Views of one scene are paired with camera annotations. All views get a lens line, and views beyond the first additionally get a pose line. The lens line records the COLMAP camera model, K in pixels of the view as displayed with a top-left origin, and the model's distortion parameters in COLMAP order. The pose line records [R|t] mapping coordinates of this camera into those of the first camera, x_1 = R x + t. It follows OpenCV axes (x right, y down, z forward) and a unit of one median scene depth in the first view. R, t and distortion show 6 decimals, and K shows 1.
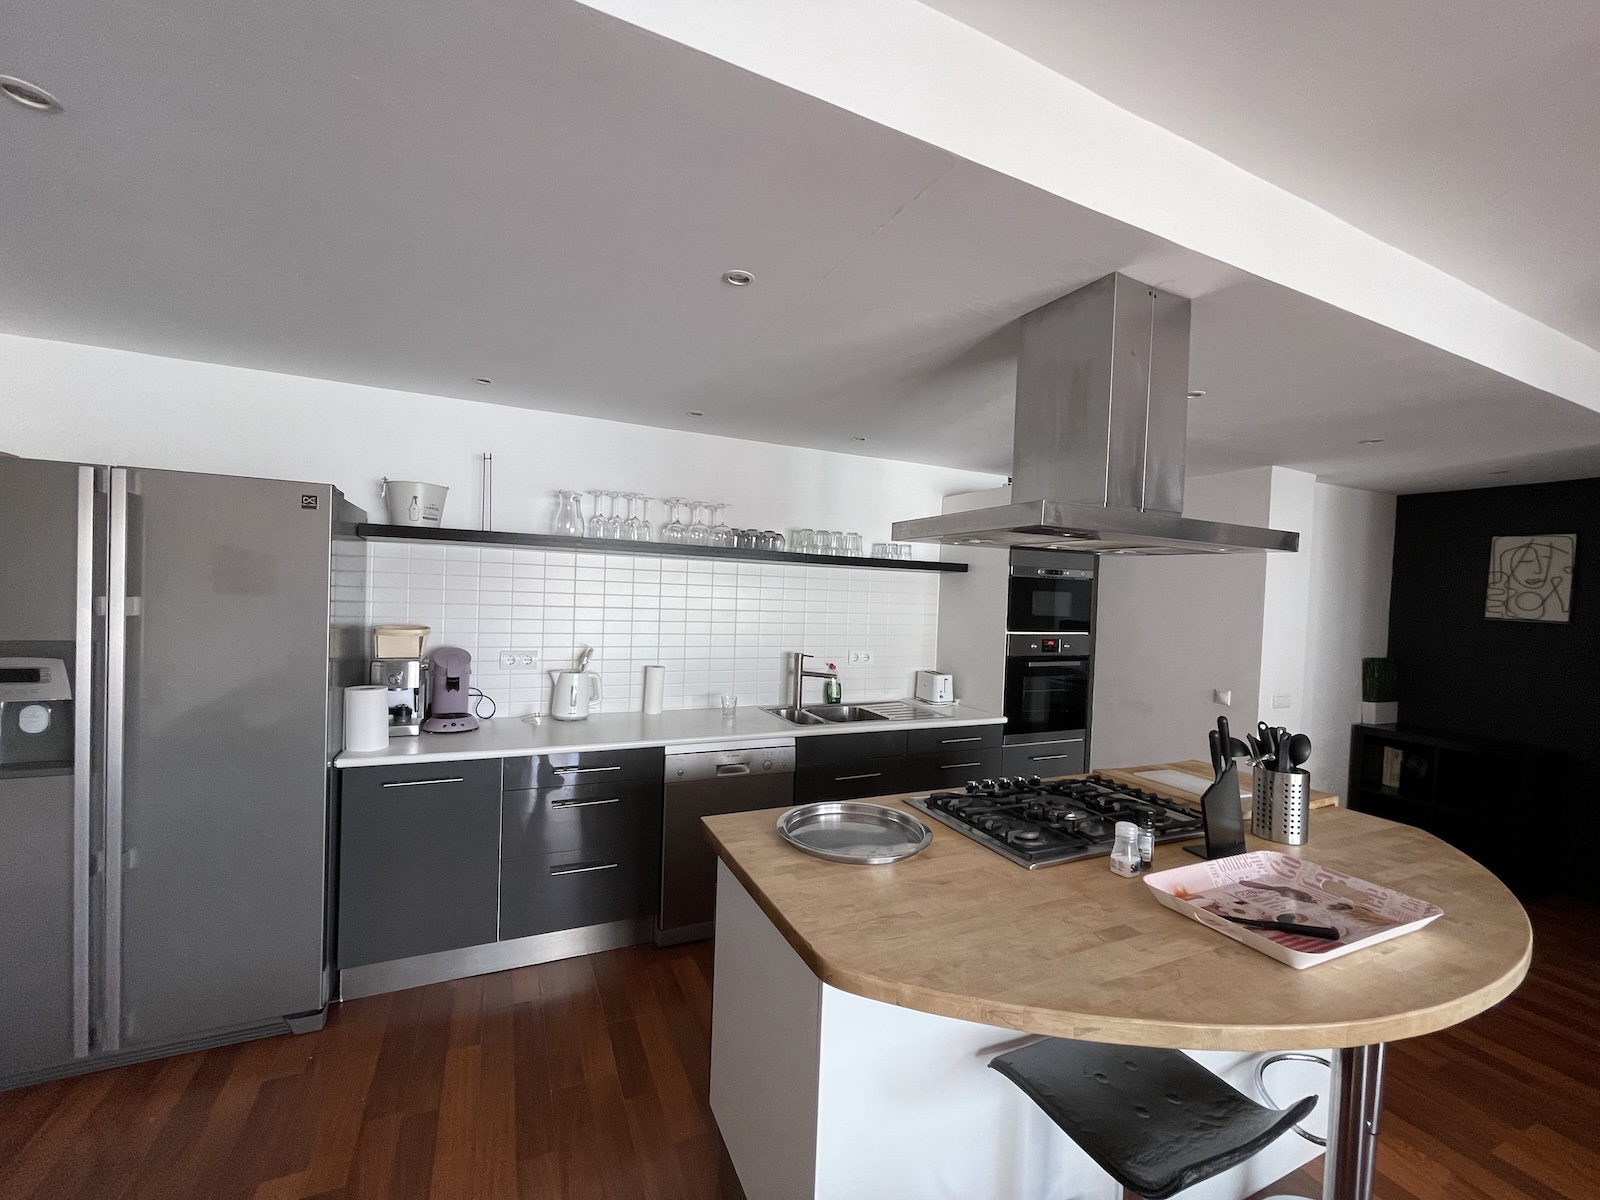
lens RADIAL K [[643.5, 0, 795.9], [0, 643.5, 608.5], [0, 0, 1]] dist [-0.002490, 0.000029]
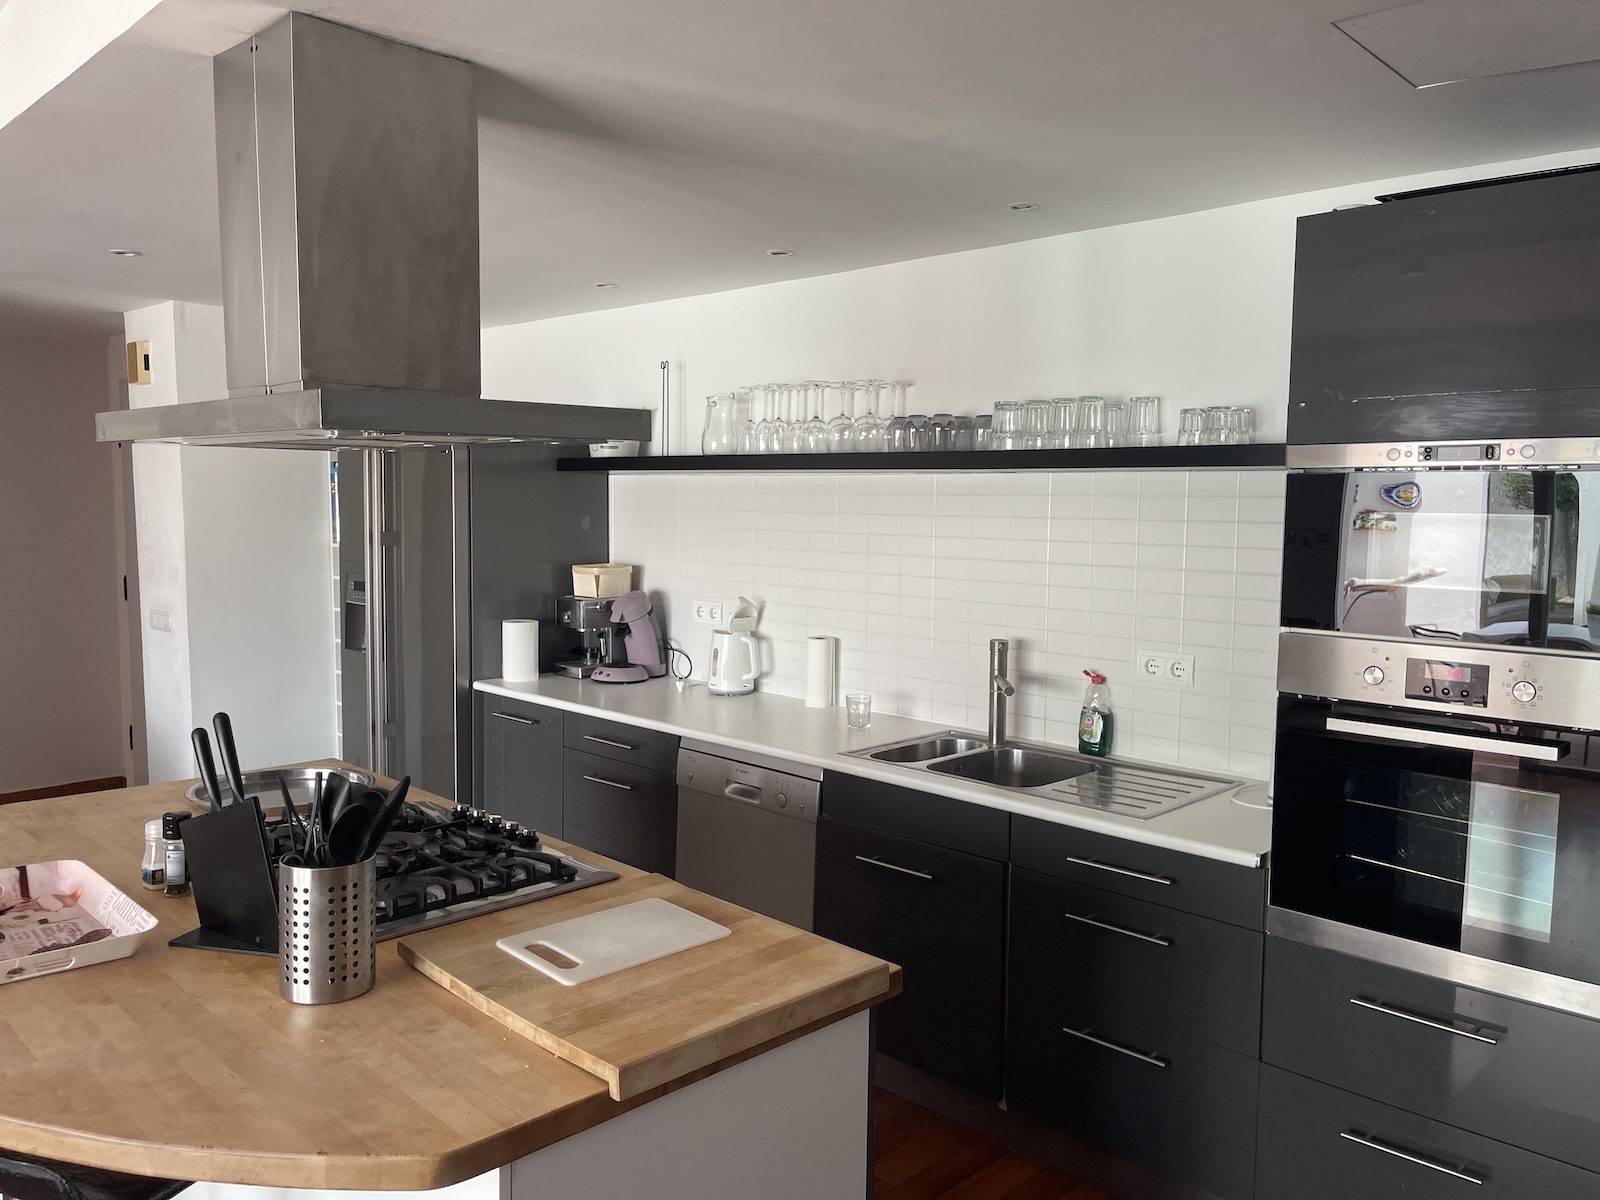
lens RADIAL K [[1206.4, 0, 796.8], [0, 1206.4, 596.3], [0, 0, 1]] dist [0.054675, -0.060135]
pose [[0.353141, 0.046064, -0.934435, 0.883979], [-0.027250, 0.998870, 0.038942, -0.000152], [0.935173, 0.011712, 0.353997, 0.500580]]
